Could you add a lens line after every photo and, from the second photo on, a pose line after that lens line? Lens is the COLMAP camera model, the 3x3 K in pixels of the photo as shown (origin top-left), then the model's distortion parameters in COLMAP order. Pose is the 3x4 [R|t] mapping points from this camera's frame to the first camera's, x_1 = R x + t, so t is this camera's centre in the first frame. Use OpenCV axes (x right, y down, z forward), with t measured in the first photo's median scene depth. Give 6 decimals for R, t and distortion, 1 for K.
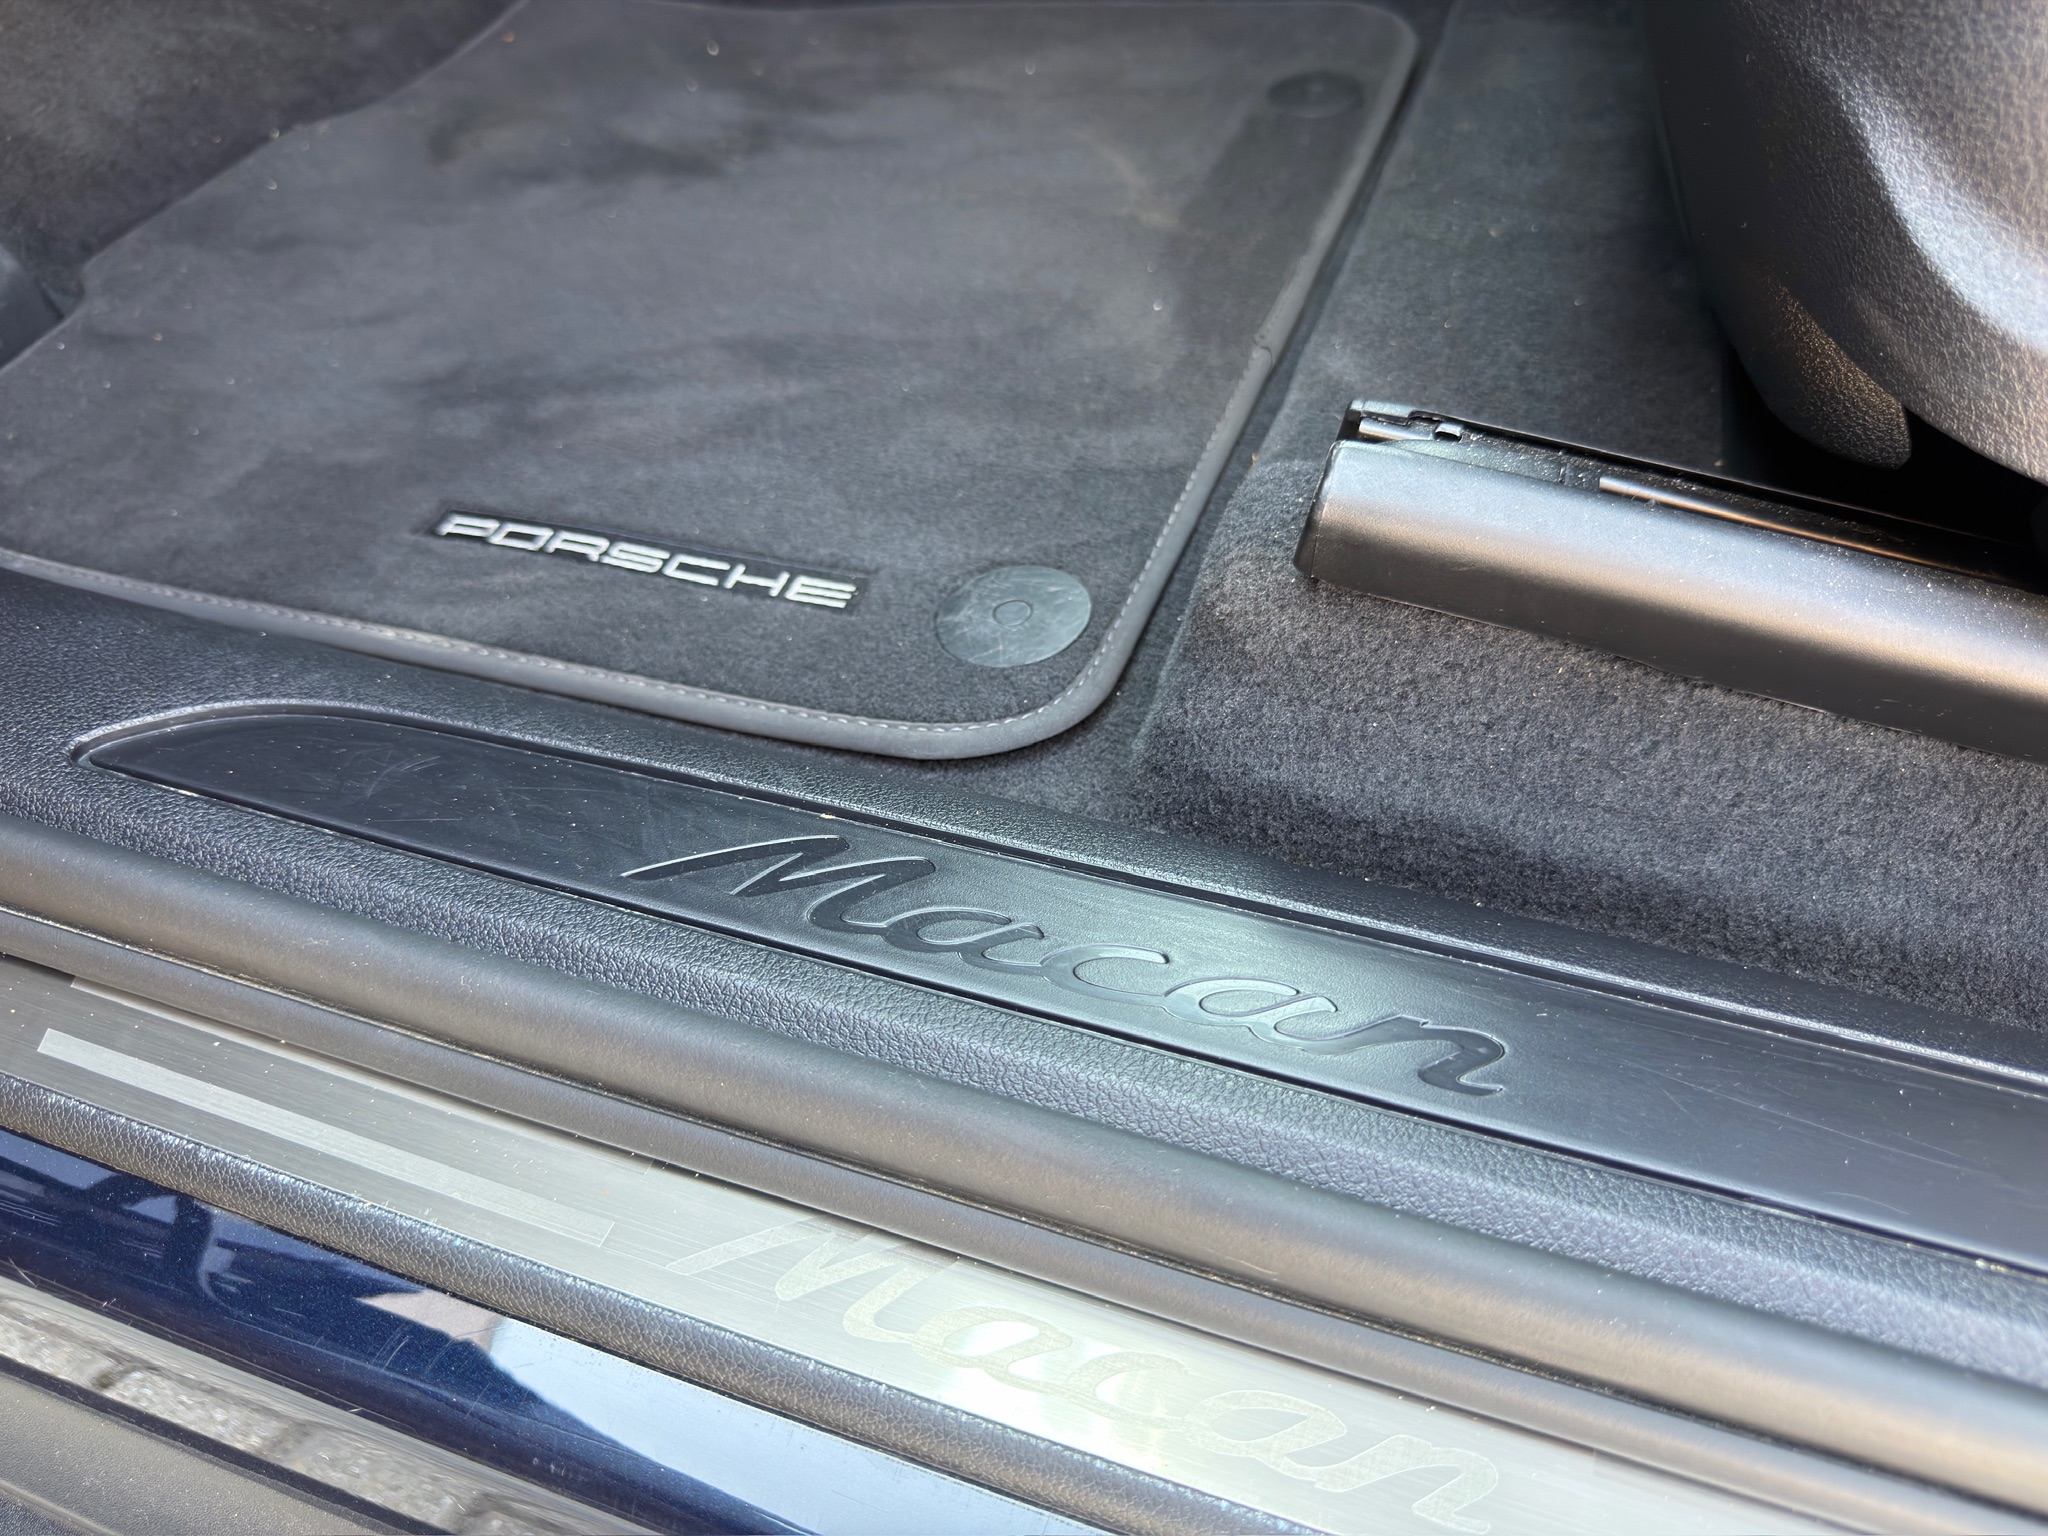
lens RADIAL K [[1476.2, 0, 1033.9], [0, 1476.2, 776.1], [0, 0, 1]] dist [0.050454, -0.092456]
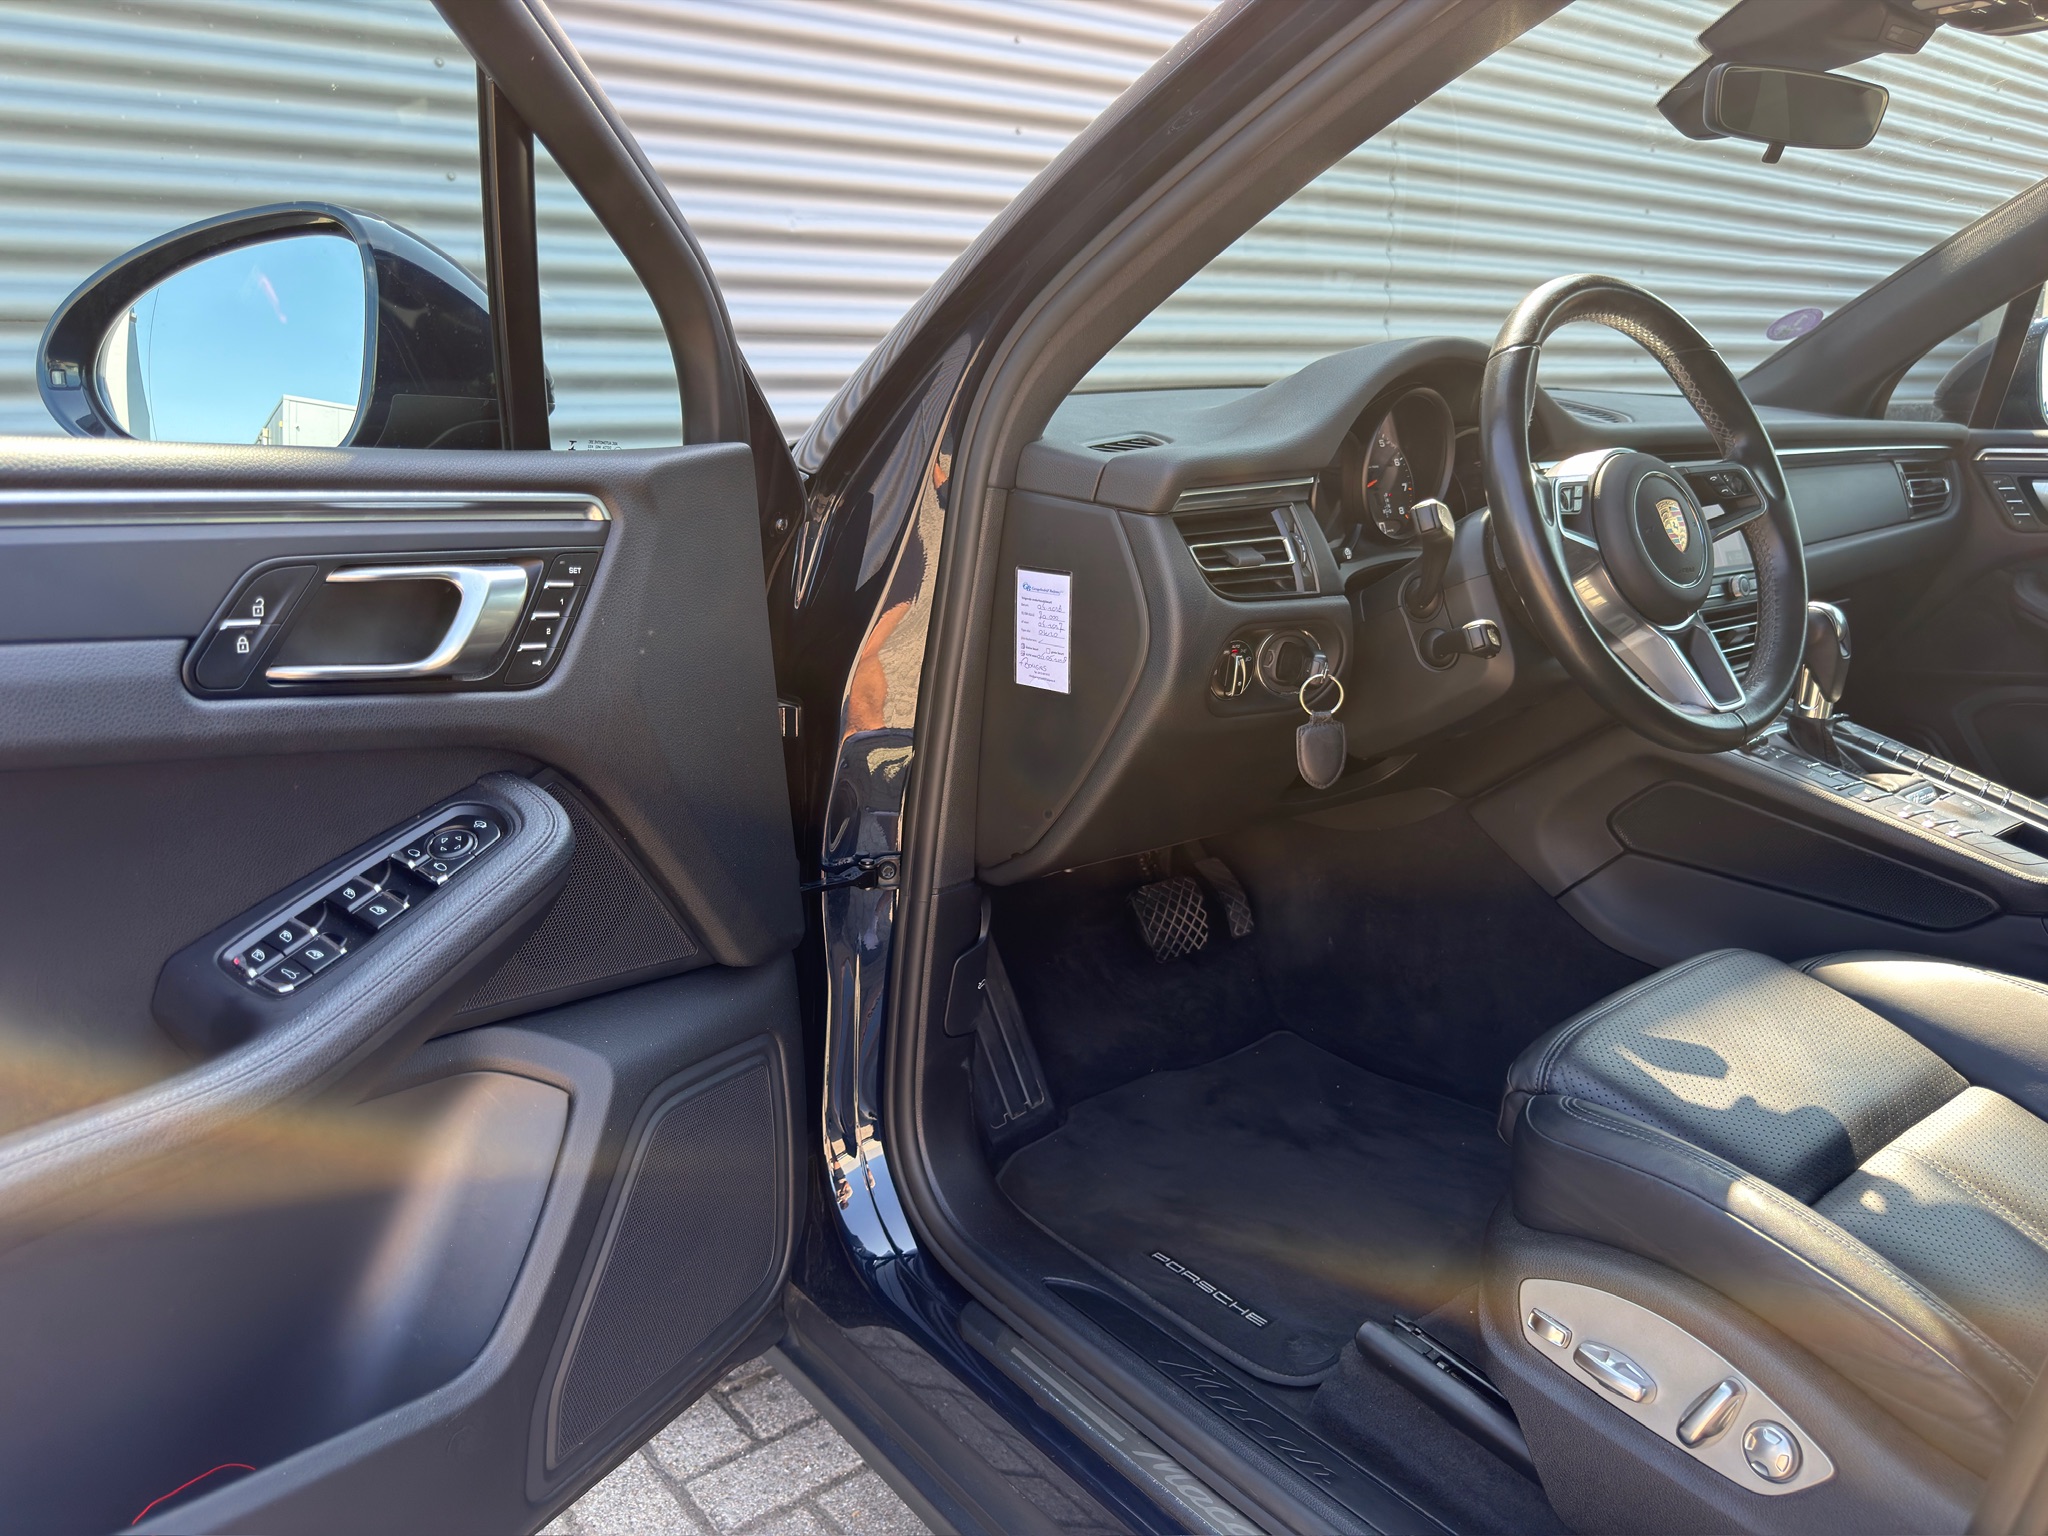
lens RADIAL K [[1476.2, 0, 1033.9], [0, 1476.2, 776.1], [0, 0, 1]] dist [0.050454, -0.092456]
pose [[0.842997, 0.182403, -0.506049, 0.771180], [-0.405286, 0.833939, -0.374553, 0.256921], [0.353694, 0.520841, 0.776933, -1.995698]]
